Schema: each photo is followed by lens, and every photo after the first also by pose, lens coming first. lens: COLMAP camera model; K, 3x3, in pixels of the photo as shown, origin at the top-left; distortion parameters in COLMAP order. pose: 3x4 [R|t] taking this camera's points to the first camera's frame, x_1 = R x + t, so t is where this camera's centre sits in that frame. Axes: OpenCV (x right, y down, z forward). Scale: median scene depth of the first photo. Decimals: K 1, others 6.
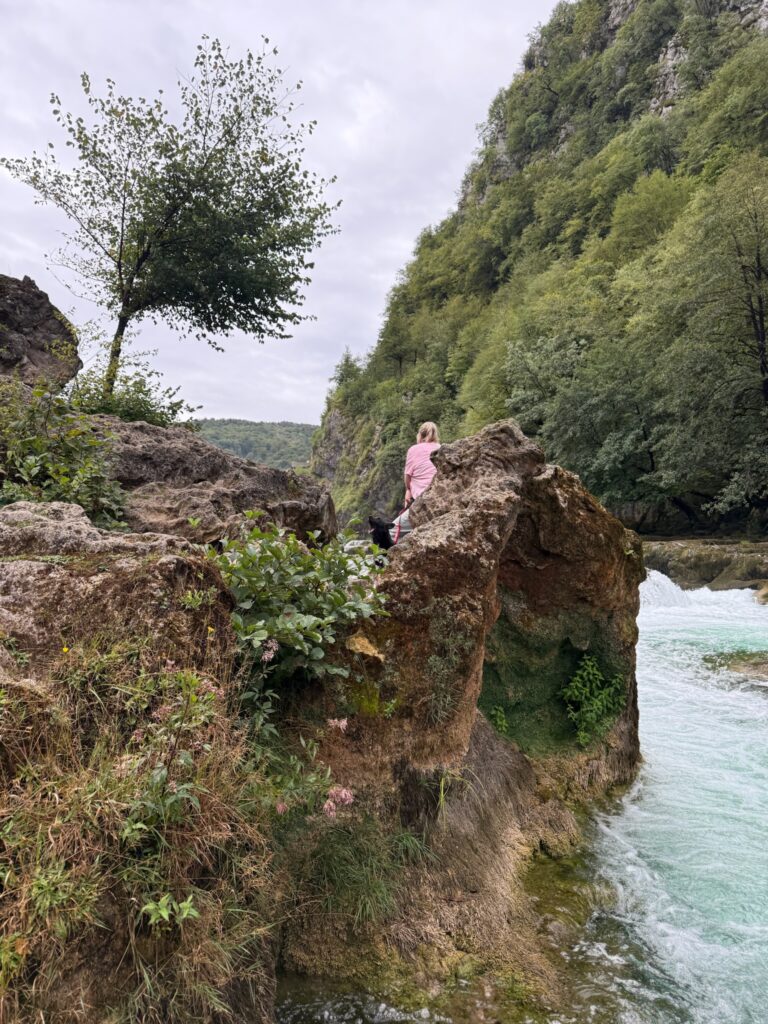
lens RADIAL K [[723.8, 0, 384.0], [0, 723.8, 512.0], [0, 0, 1]] dist [0.060901, -0.049521]
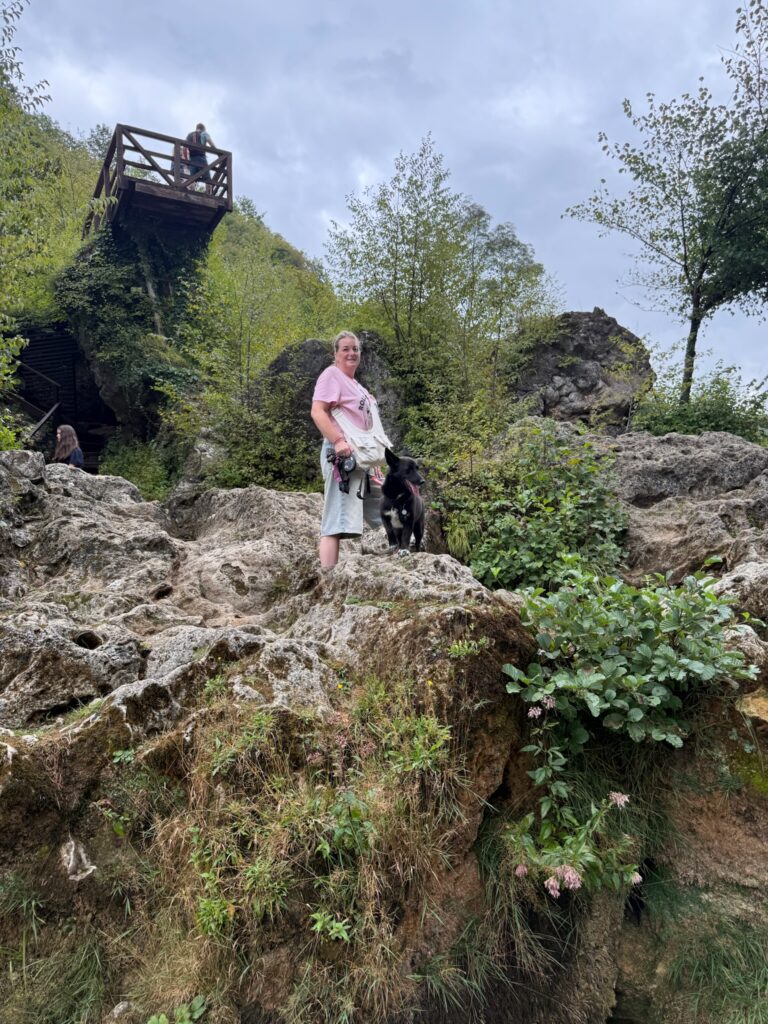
lens RADIAL K [[723.8, 0, 384.0], [0, 723.8, 512.0], [0, 0, 1]] dist [0.060901, -0.049521]
pose [[0.665939, -0.057428, -0.743792, 0.101820], [0.059352, 0.997951, -0.023912, -0.013788], [0.743641, -0.028221, 0.667983, 0.043184]]
